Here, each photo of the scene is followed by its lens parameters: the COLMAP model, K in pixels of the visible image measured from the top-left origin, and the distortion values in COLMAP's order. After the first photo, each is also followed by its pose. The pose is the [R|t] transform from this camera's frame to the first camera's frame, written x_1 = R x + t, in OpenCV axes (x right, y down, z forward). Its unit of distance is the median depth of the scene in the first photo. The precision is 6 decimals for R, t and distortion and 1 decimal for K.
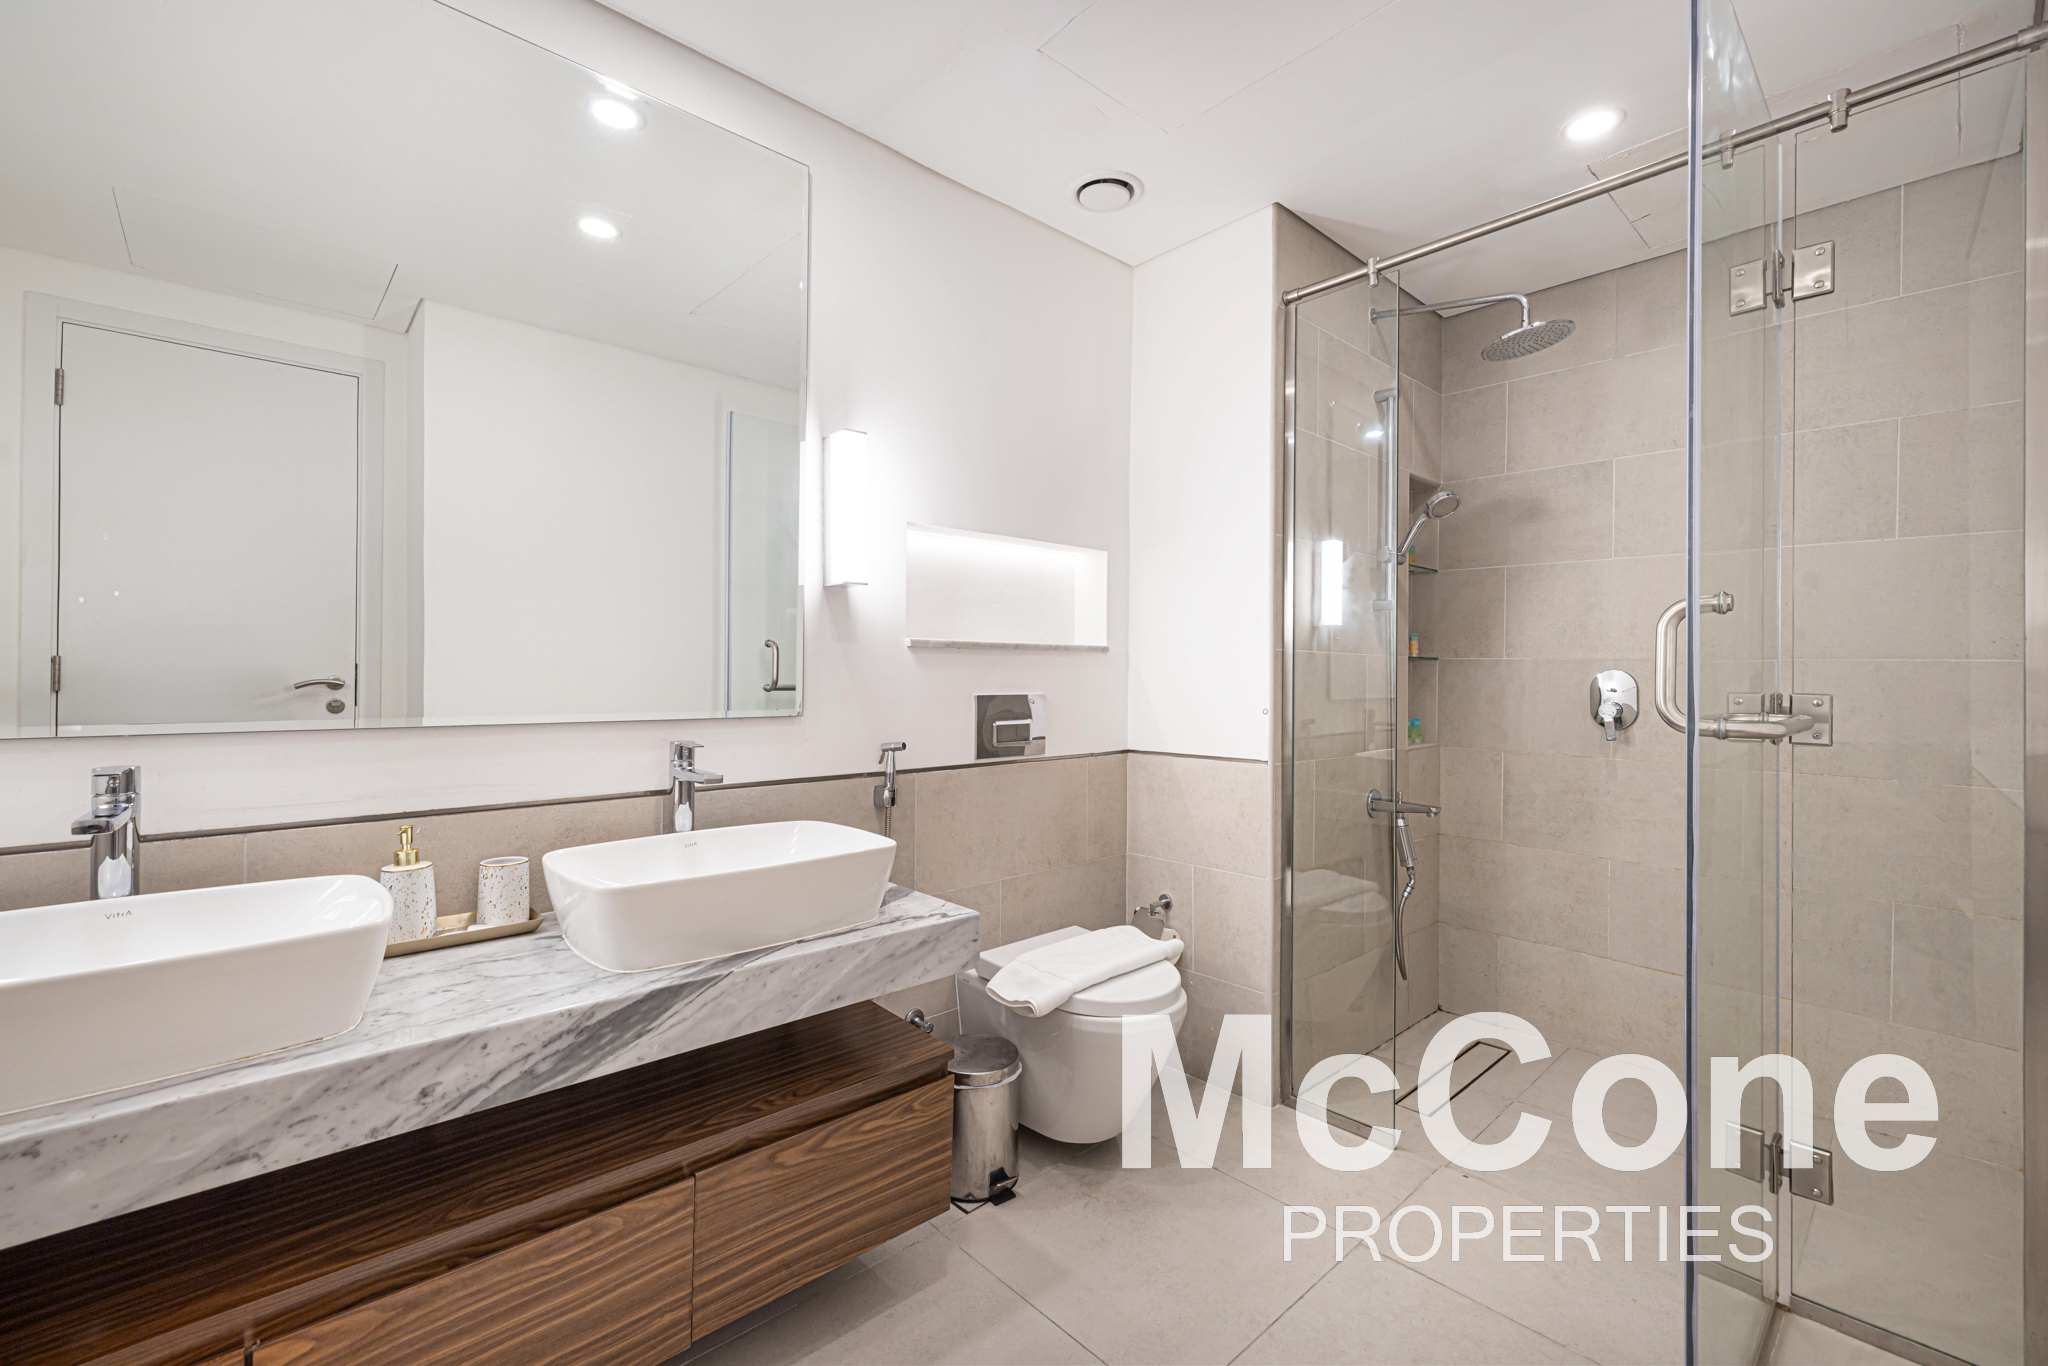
lens RADIAL K [[888.5, 0, 1028.8], [0, 888.5, 673.8], [0, 0, 1]] dist [0.002813, 0.000056]
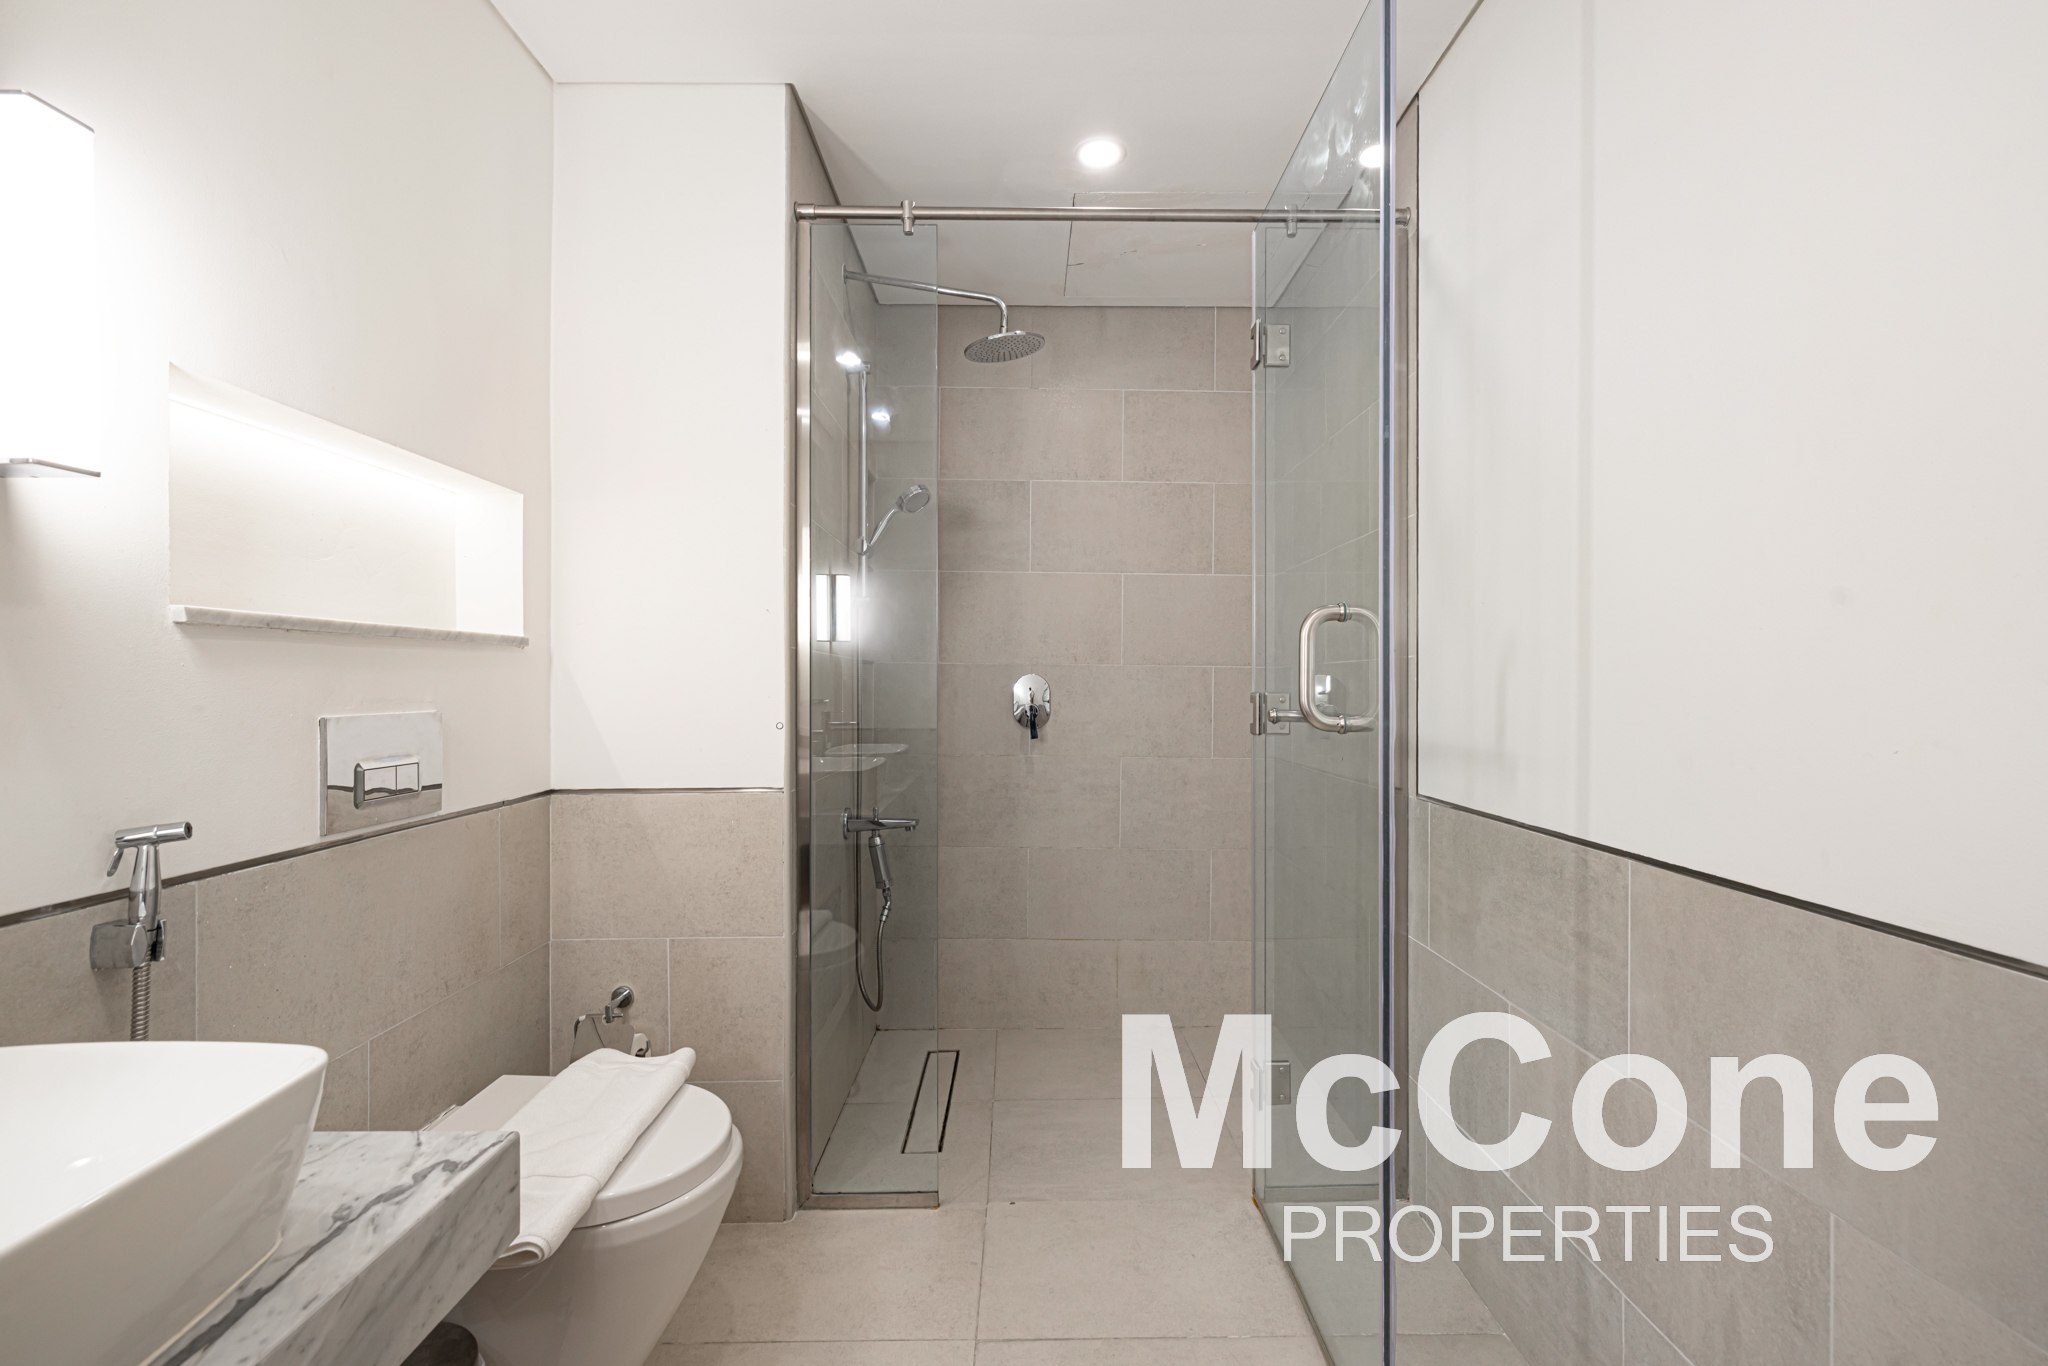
lens RADIAL K [[888.5, 0, 1028.4], [0, 888.5, 686.9], [0, 0, 1]] dist [0.002813, 0.000056]
pose [[0.663185, -0.008604, 0.748406, -0.178700], [0.002441, 0.999953, 0.009333, 0.001105], [-0.748452, -0.004362, 0.663175, 0.309233]]
